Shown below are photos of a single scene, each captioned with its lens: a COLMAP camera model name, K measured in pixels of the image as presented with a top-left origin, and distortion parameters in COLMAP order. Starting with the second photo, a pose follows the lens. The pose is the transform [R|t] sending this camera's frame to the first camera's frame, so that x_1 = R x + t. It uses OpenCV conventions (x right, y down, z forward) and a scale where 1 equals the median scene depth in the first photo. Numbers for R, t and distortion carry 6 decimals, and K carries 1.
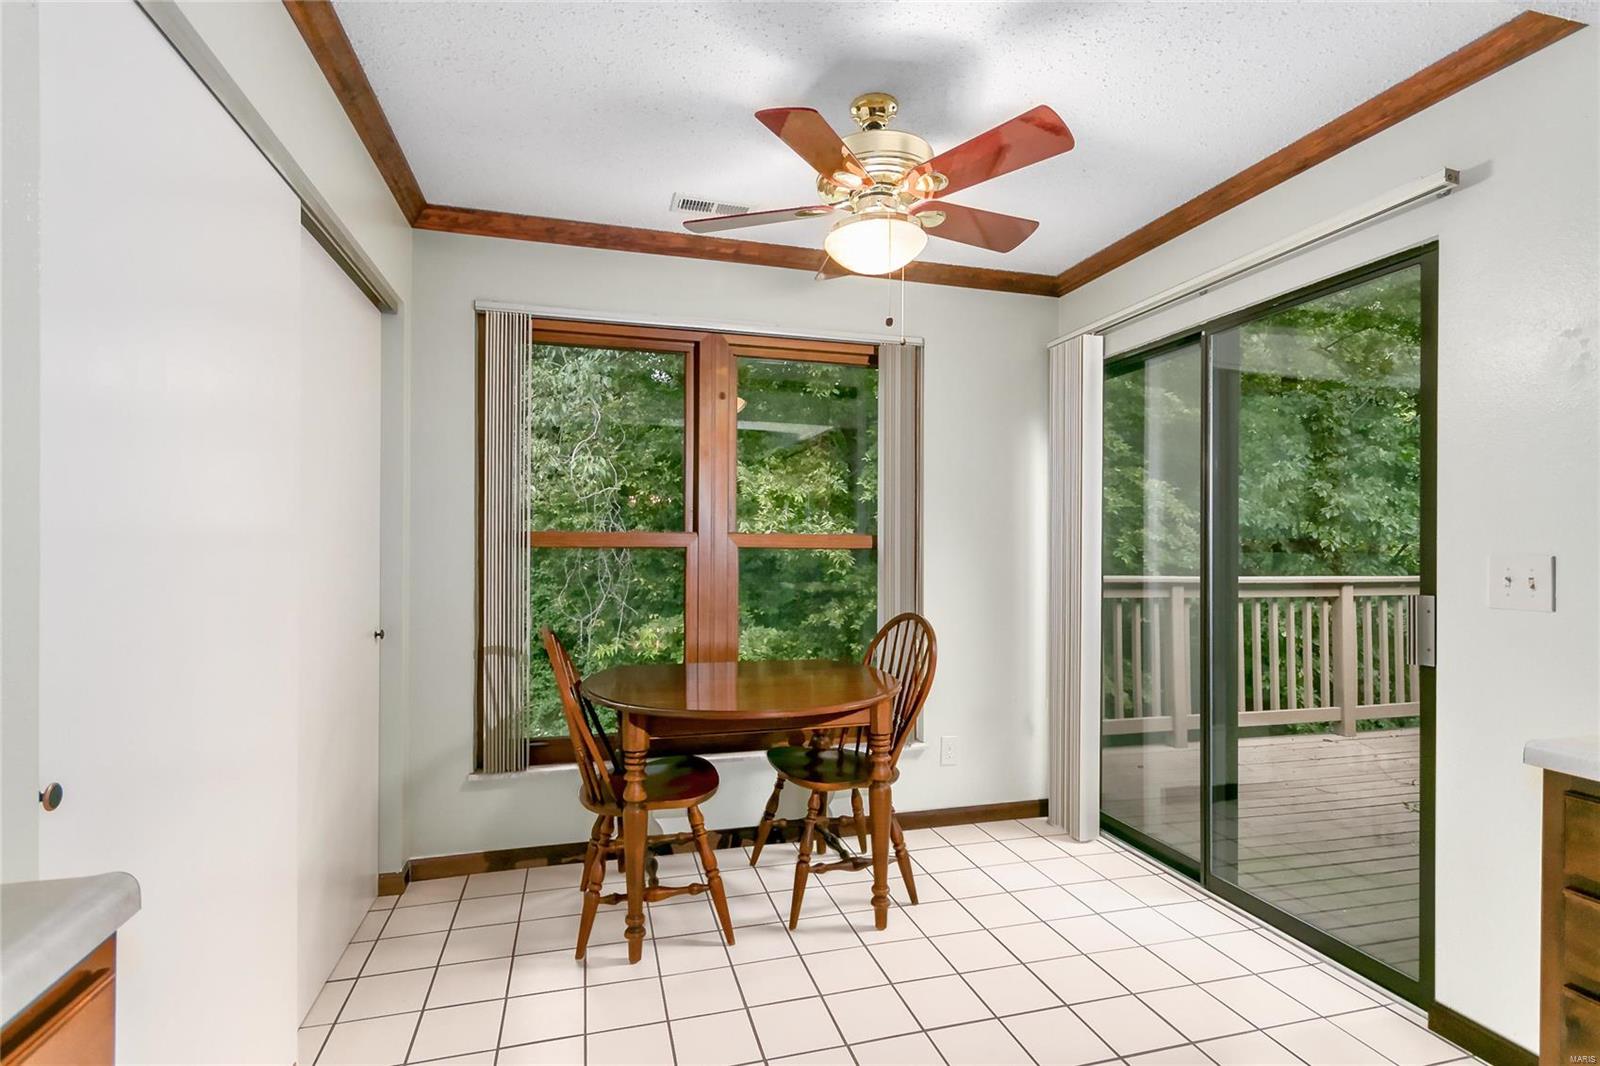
lens RADIAL K [[745.5, 0, 785.6], [0, 745.5, 545.6], [0, 0, 1]] dist [0.001345, 0.000243]
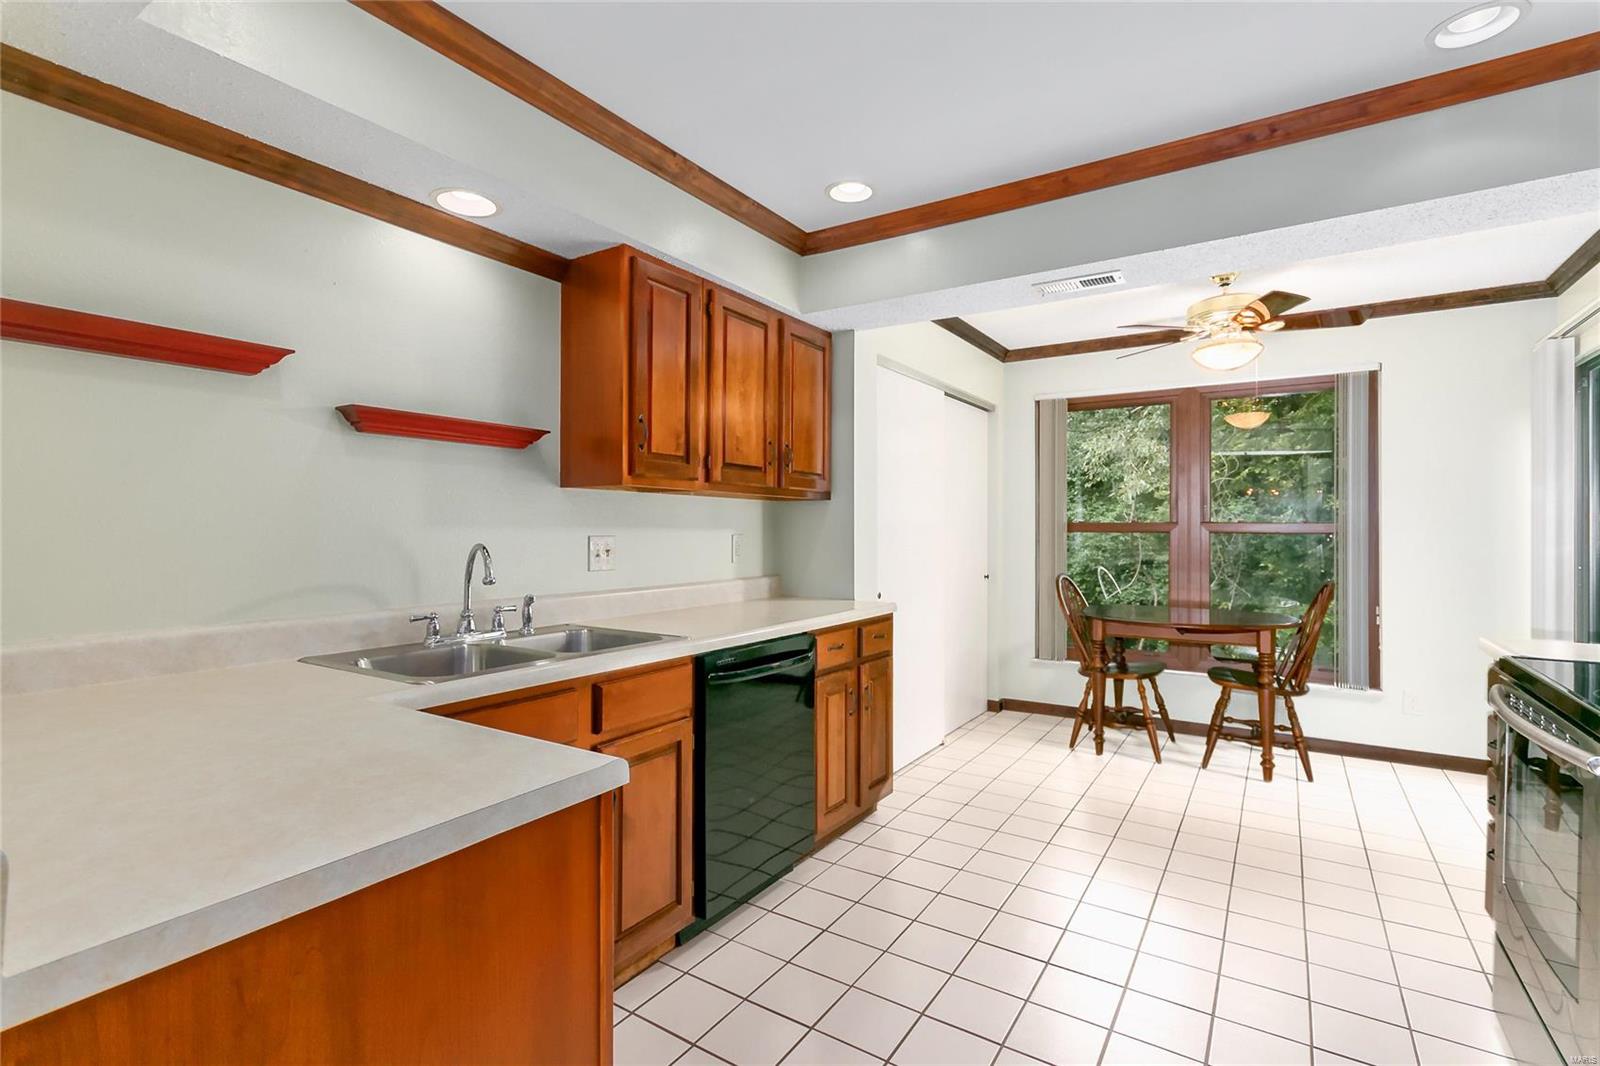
lens RADIAL K [[746.7, 0, 793.1], [0, 746.7, 526.9], [0, 0, 1]] dist [0.000200, 0.001054]
pose [[0.667050, -0.006476, -0.744985, 0.529121], [0.001477, 0.999972, -0.007370, 0.001598], [0.745011, 0.003816, 0.667041, -0.631409]]
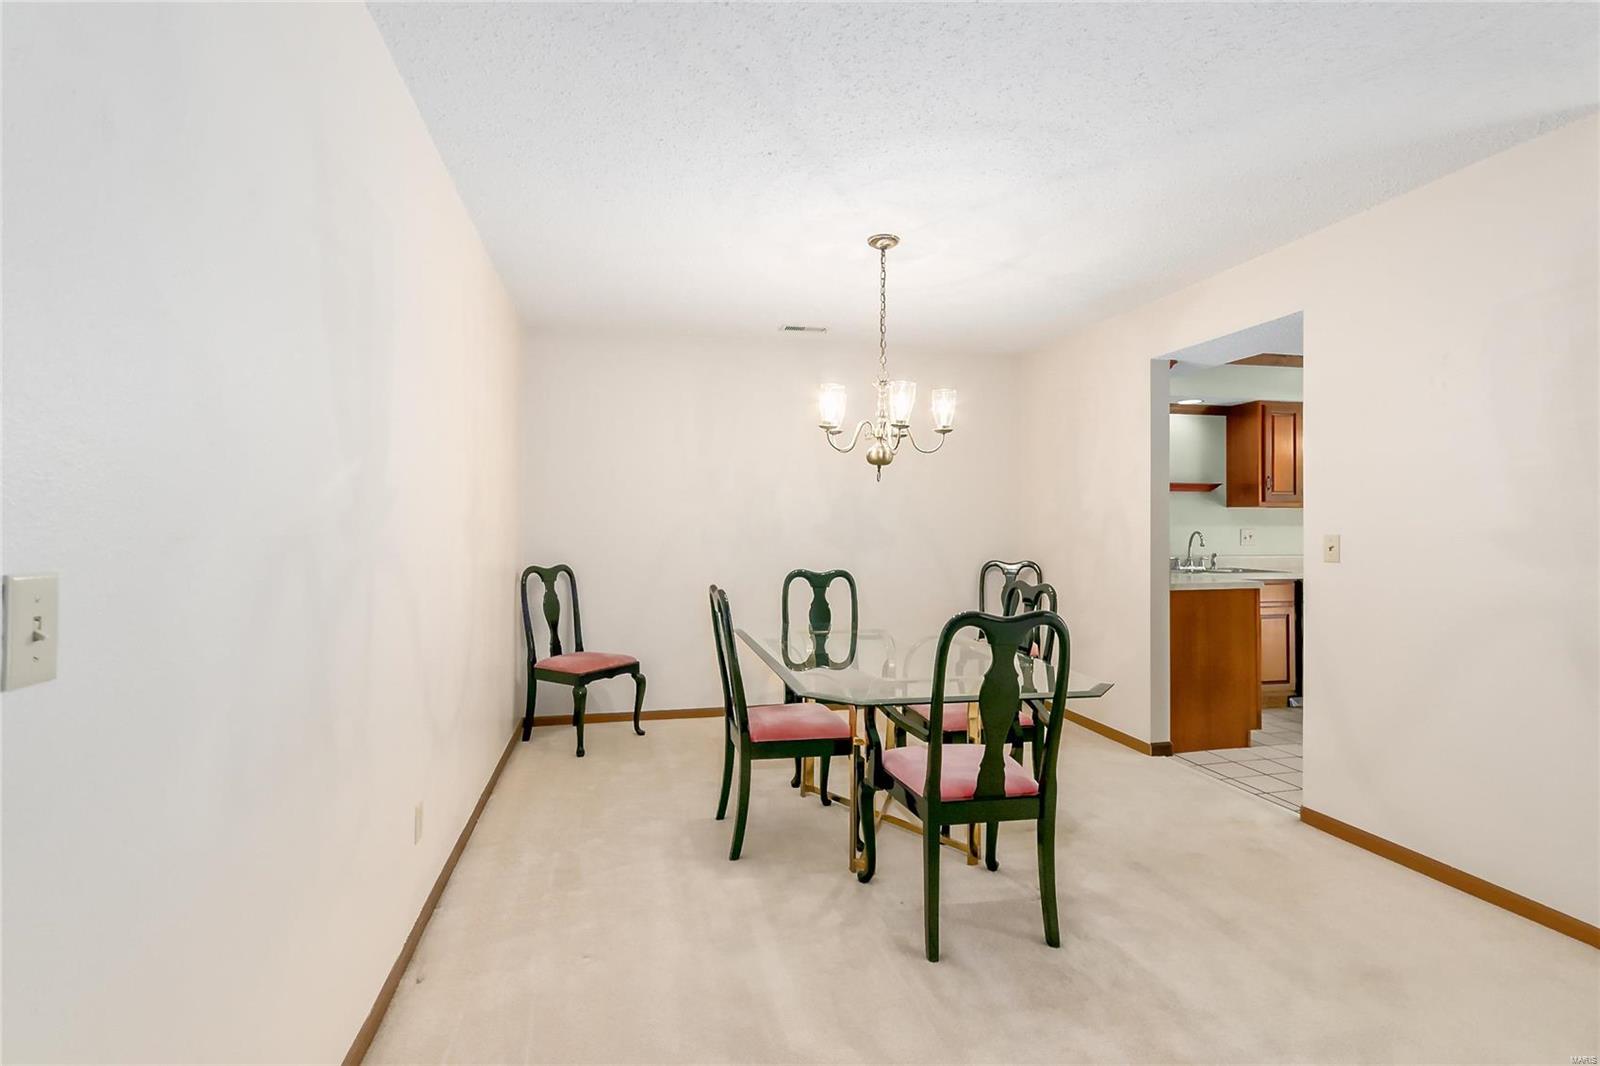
lens RADIAL K [[739.2, 0, 788.4], [0, 739.2, 535.1], [0, 0, 1]] dist [0.001786, 0.000766]
pose [[-0.055795, -0.003829, -0.998435, 1.699007], [0.005316, 0.999977, -0.004132, 0.022981], [0.998428, -0.005538, -0.055773, -1.291725]]
